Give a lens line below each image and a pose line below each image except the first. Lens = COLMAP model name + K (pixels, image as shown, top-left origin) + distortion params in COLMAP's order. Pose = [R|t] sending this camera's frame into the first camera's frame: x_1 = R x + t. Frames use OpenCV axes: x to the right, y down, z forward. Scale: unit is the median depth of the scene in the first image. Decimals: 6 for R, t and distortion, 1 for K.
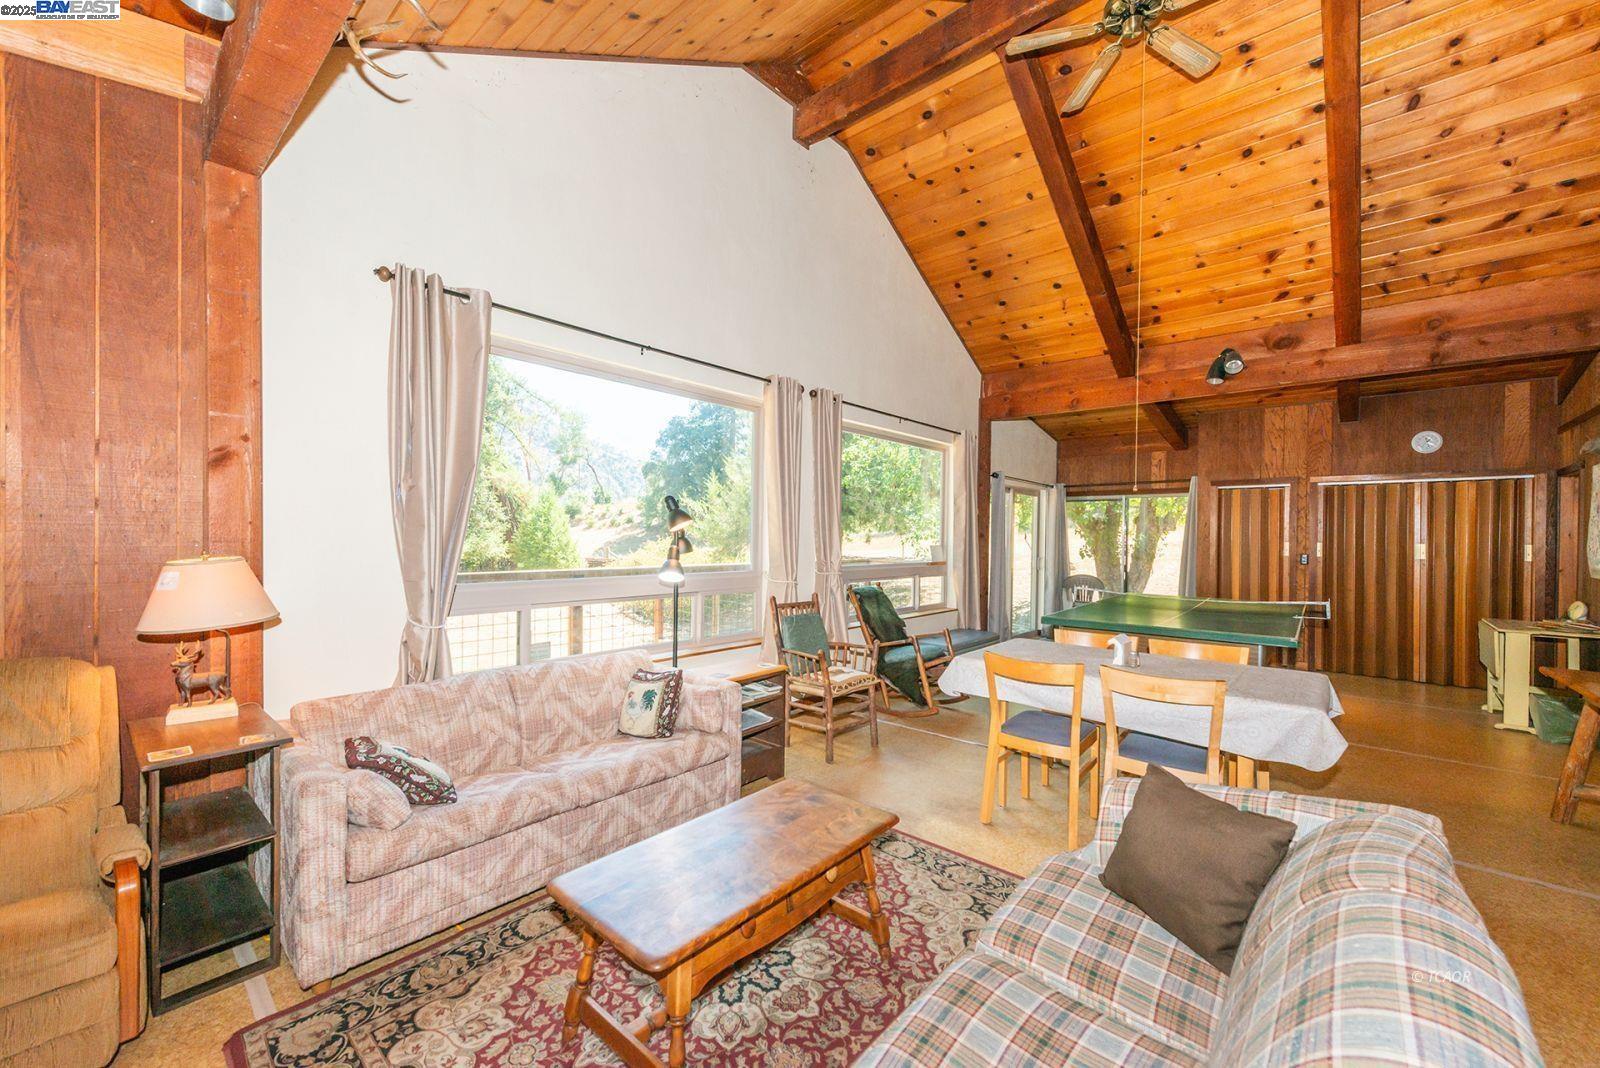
lens RADIAL K [[635.8, 0, 794.9], [0, 635.8, 540.4], [0, 0, 1]] dist [0.013294, -0.002877]
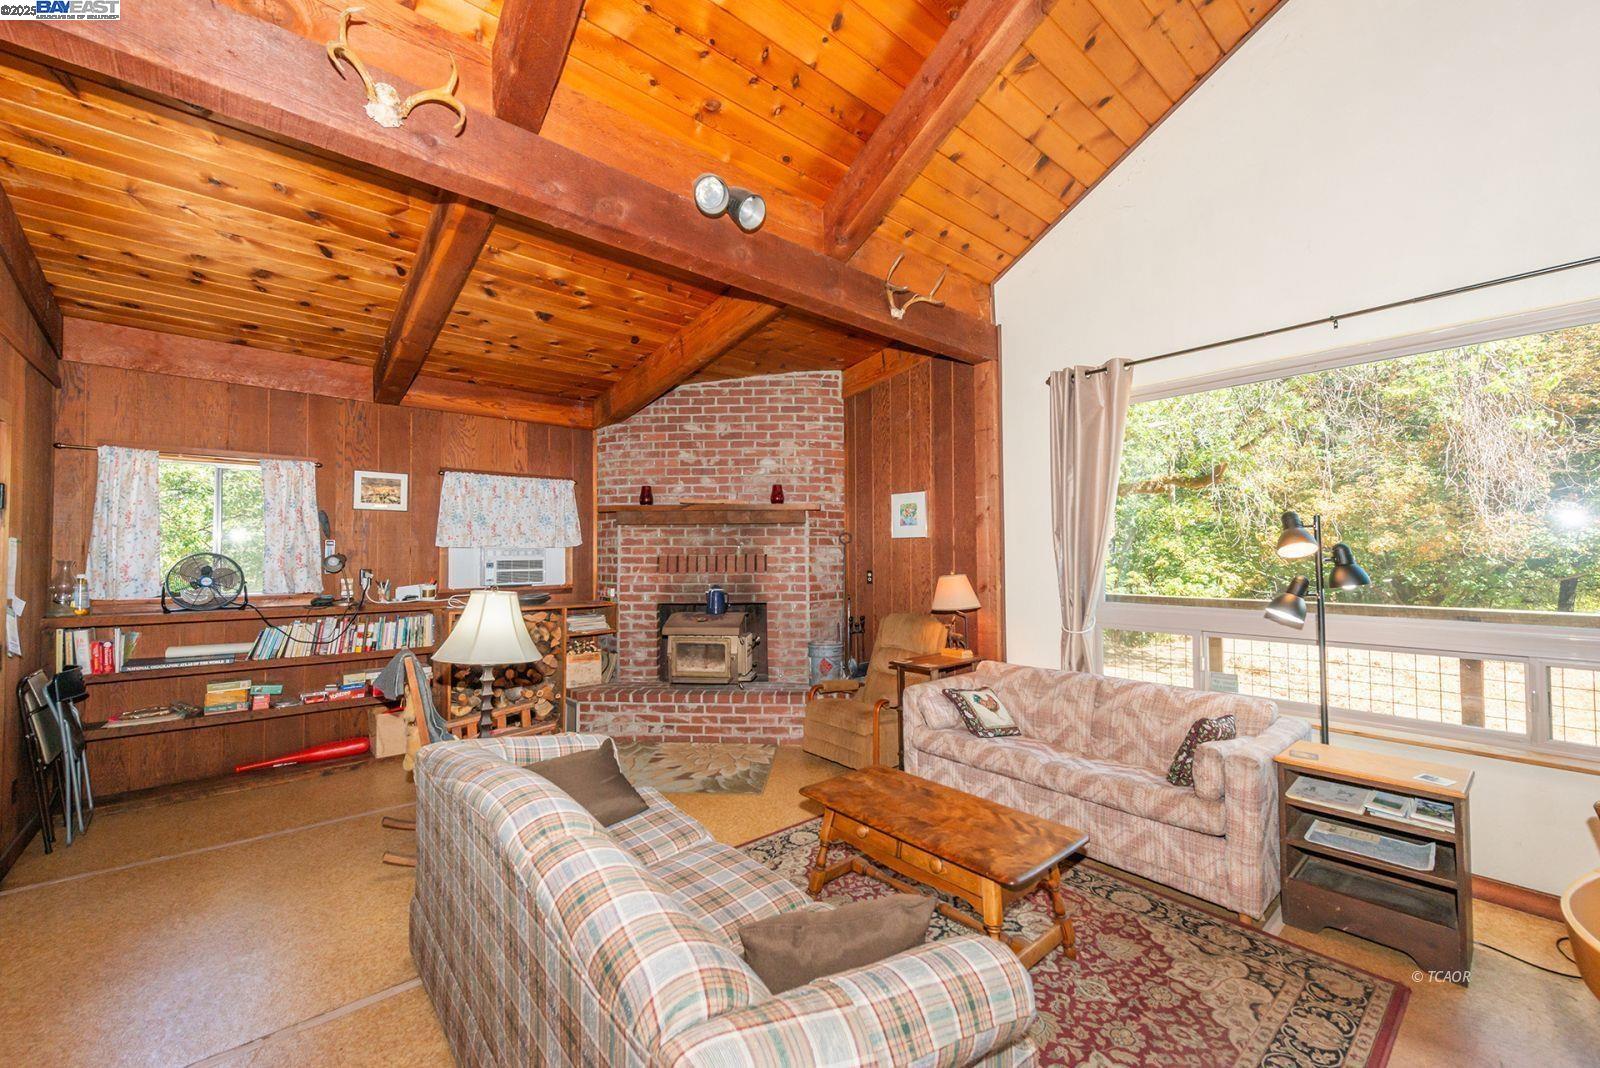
lens RADIAL K [[635.8, 0, 794.4], [0, 635.8, 537.4], [0, 0, 1]] dist [0.013294, -0.002877]
pose [[-0.143523, -0.035145, -0.989023, 0.441984], [-0.004870, 0.999382, -0.034806, -0.005531], [0.989635, -0.000179, -0.143605, 0.331183]]
